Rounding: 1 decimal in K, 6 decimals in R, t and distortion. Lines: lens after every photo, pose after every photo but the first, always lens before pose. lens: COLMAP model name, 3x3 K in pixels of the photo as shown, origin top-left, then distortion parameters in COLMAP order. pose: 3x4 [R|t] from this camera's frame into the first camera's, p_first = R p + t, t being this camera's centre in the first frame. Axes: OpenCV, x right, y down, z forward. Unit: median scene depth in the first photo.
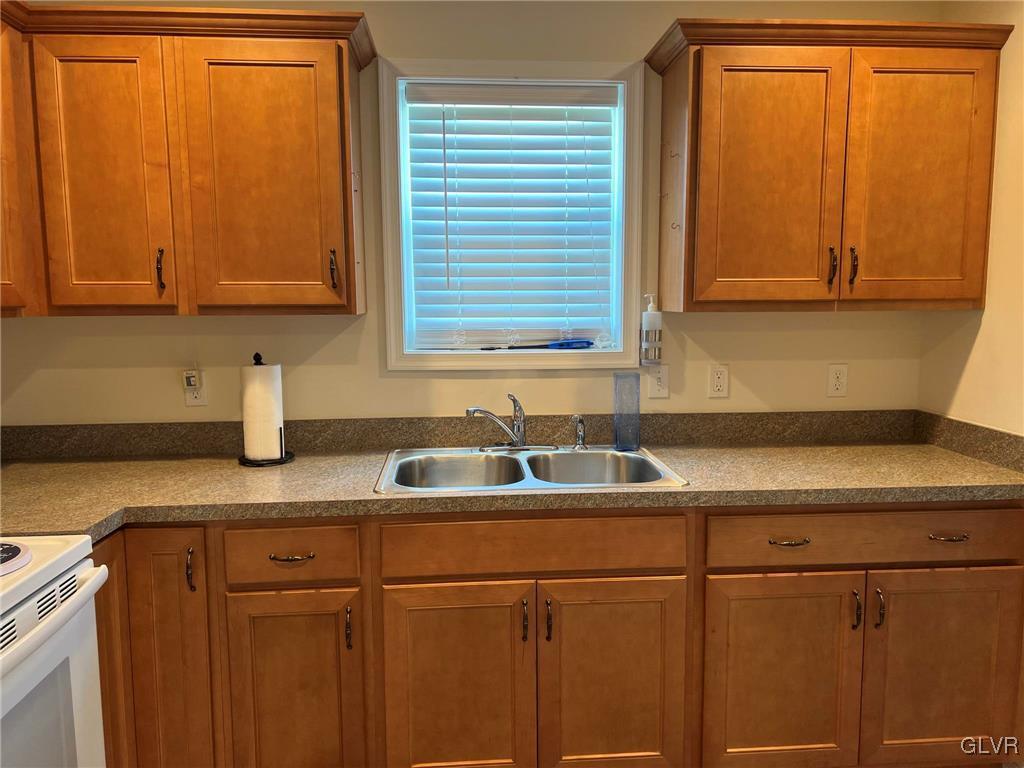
lens RADIAL K [[765.0, 0, 512.6], [0, 765.0, 382.6], [0, 0, 1]] dist [0.052688, -0.058804]
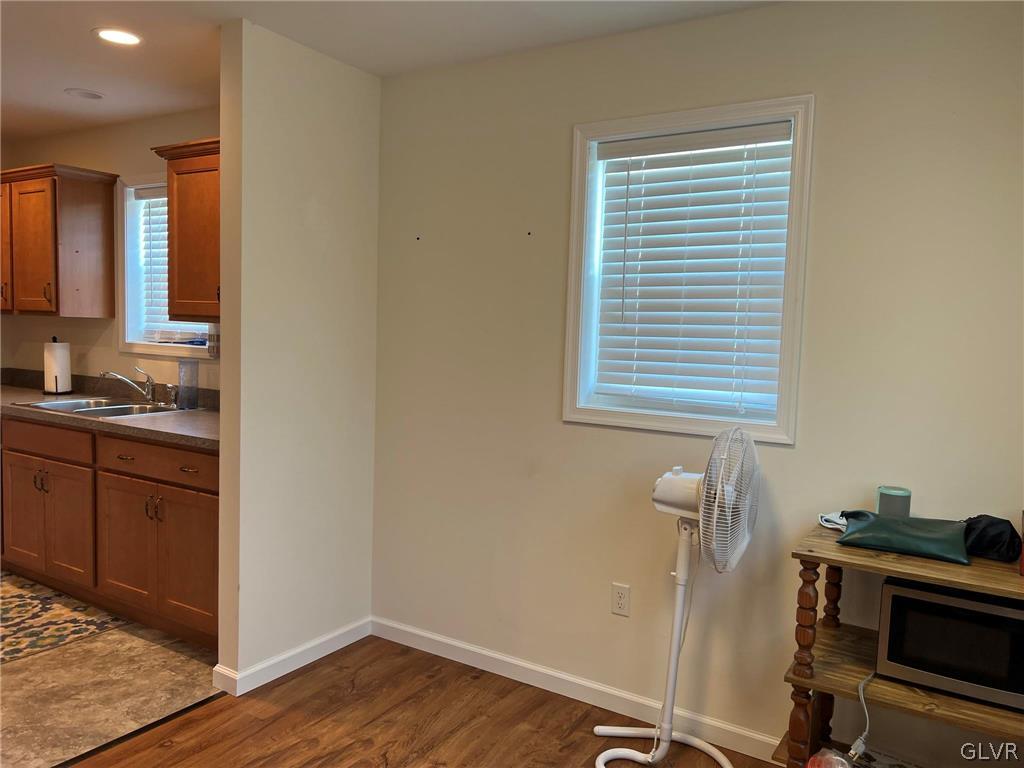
lens RADIAL K [[765.0, 0, 521.7], [0, 765.0, 384.2], [0, 0, 1]] dist [0.052688, -0.058804]
pose [[0.809890, 0.076134, -0.581620, 1.917564], [-0.103426, 0.994541, -0.013832, -0.014706], [0.577392, 0.071357, 0.813343, 0.122138]]
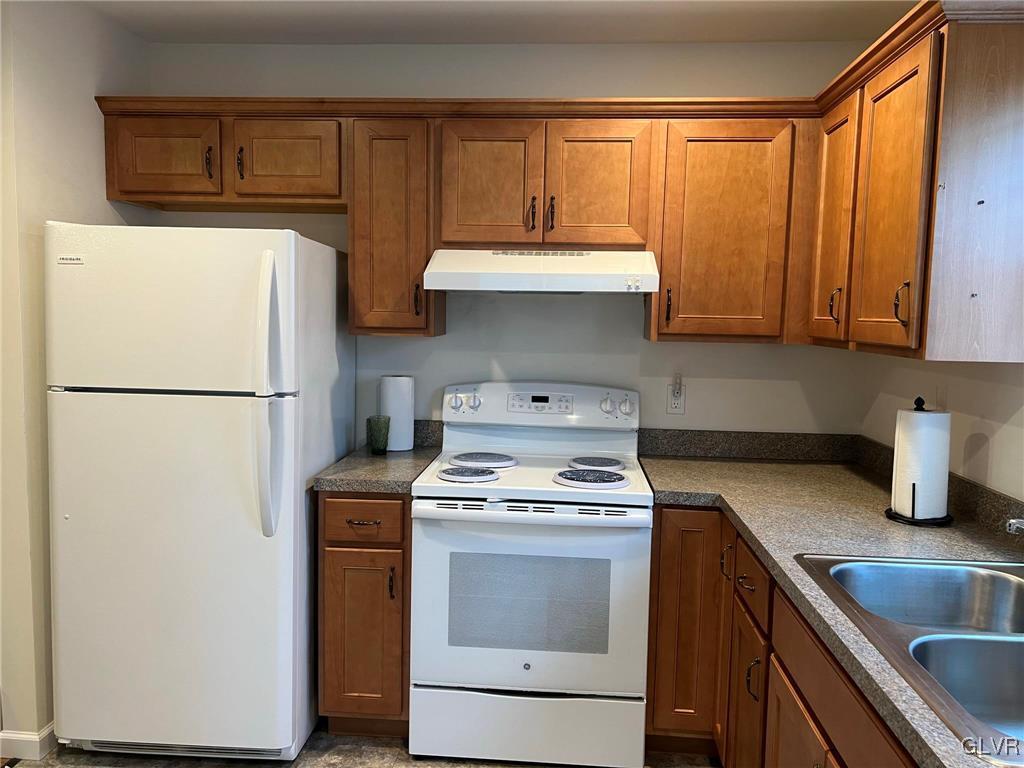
lens RADIAL K [[765.0, 0, 516.0], [0, 765.0, 386.4], [0, 0, 1]] dist [0.052688, -0.058804]
pose [[-0.148190, 0.098902, -0.984001, 0.686436], [-0.130263, 0.984366, 0.118556, -0.106249], [0.980342, 0.145748, -0.132990, 0.721000]]
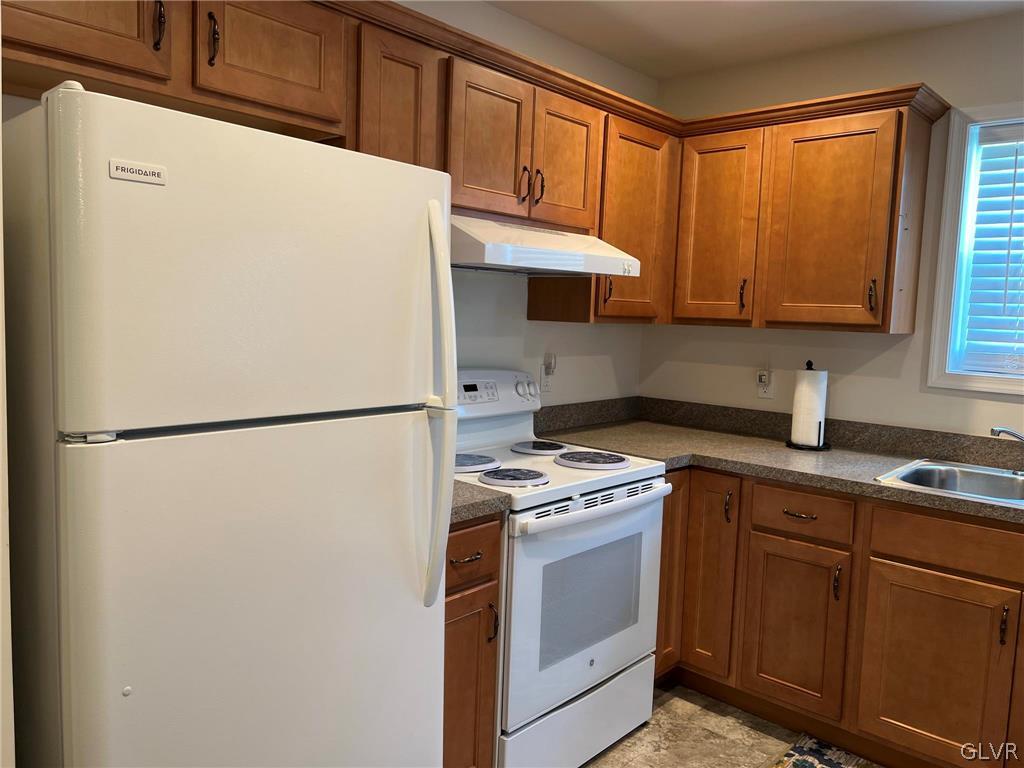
lens RADIAL K [[765.0, 0, 516.7], [0, 765.0, 380.0], [0, 0, 1]] dist [0.052688, -0.058804]
pose [[0.689656, 0.096430, -0.717688, 0.271076], [-0.119963, 0.992614, 0.018092, 0.030989], [0.714132, 0.073618, 0.696129, -0.242062]]
